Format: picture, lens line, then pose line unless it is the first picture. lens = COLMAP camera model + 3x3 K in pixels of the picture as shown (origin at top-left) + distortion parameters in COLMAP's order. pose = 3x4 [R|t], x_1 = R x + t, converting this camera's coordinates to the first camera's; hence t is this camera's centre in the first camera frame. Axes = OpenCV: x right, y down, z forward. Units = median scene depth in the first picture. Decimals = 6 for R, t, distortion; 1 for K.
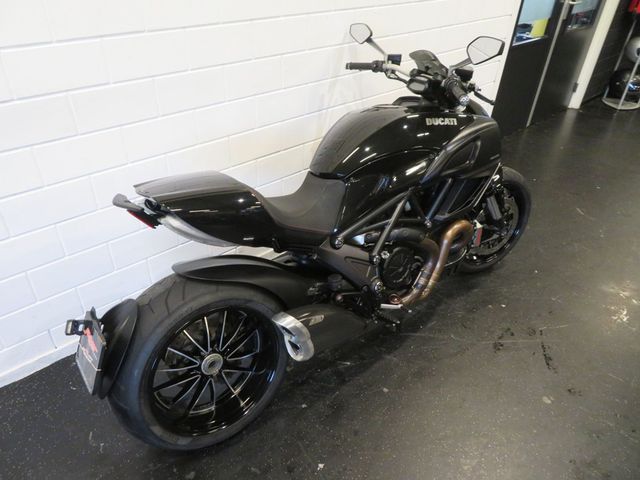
lens RADIAL K [[429.8, 0, 308.6], [0, 429.8, 236.0], [0, 0, 1]] dist [0.000357, -0.000499]
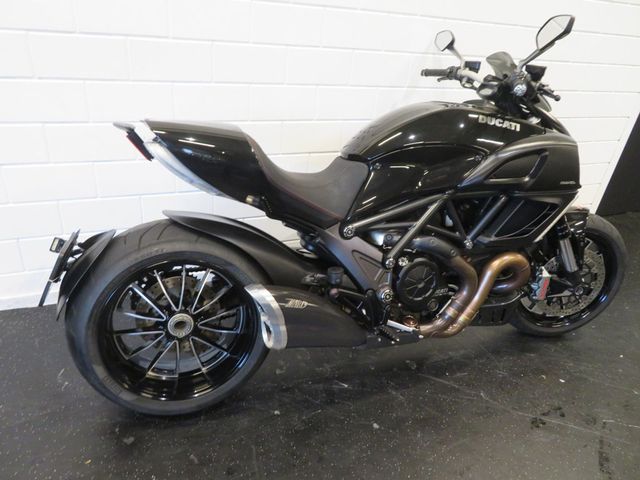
lens RADIAL K [[431.7, 0, 320.0], [0, 431.7, 240.0], [0, 0, 1]] dist [0.002300, -0.000383]
pose [[0.949538, 0.207444, -0.235253, 0.202394], [-0.235271, 0.967094, -0.096837, 0.117649], [0.207423, 0.147299, 0.967098, 0.113992]]
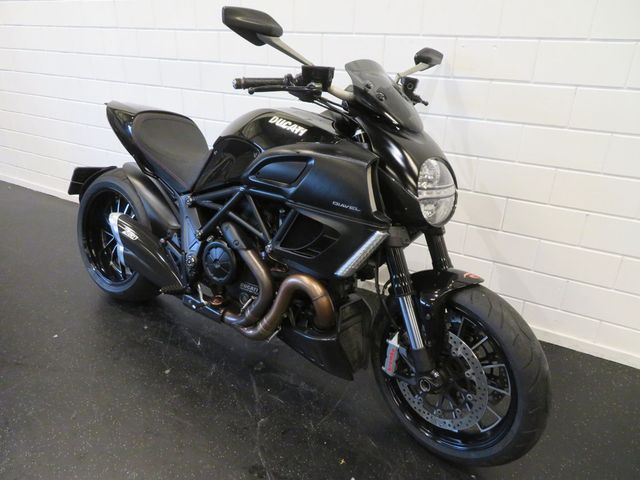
lens RADIAL K [[458.9, 0, 332.2], [0, 458.9, 240.4], [0, 0, 1]] dist [-0.002917, -0.003465]
pose [[0.348042, 0.387208, -0.853778, 1.087119], [-0.551575, 0.820983, 0.147485, -0.240978], [0.758044, 0.419592, 0.499311, 0.657604]]
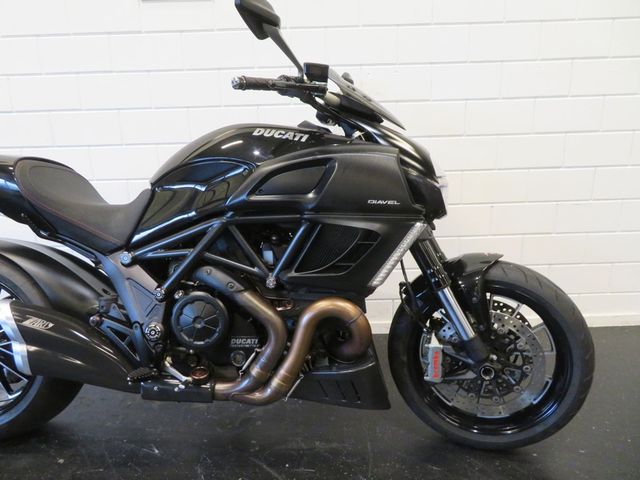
lens RADIAL K [[458.9, 0, 332.2], [0, 458.9, 240.4], [0, 0, 1]] dist [-0.002917, -0.003465]
pose [[0.762241, 0.132466, -0.633594, 0.827231], [-0.338772, 0.915713, -0.216109, 0.037316], [0.551563, 0.379371, 0.742870, 0.488864]]
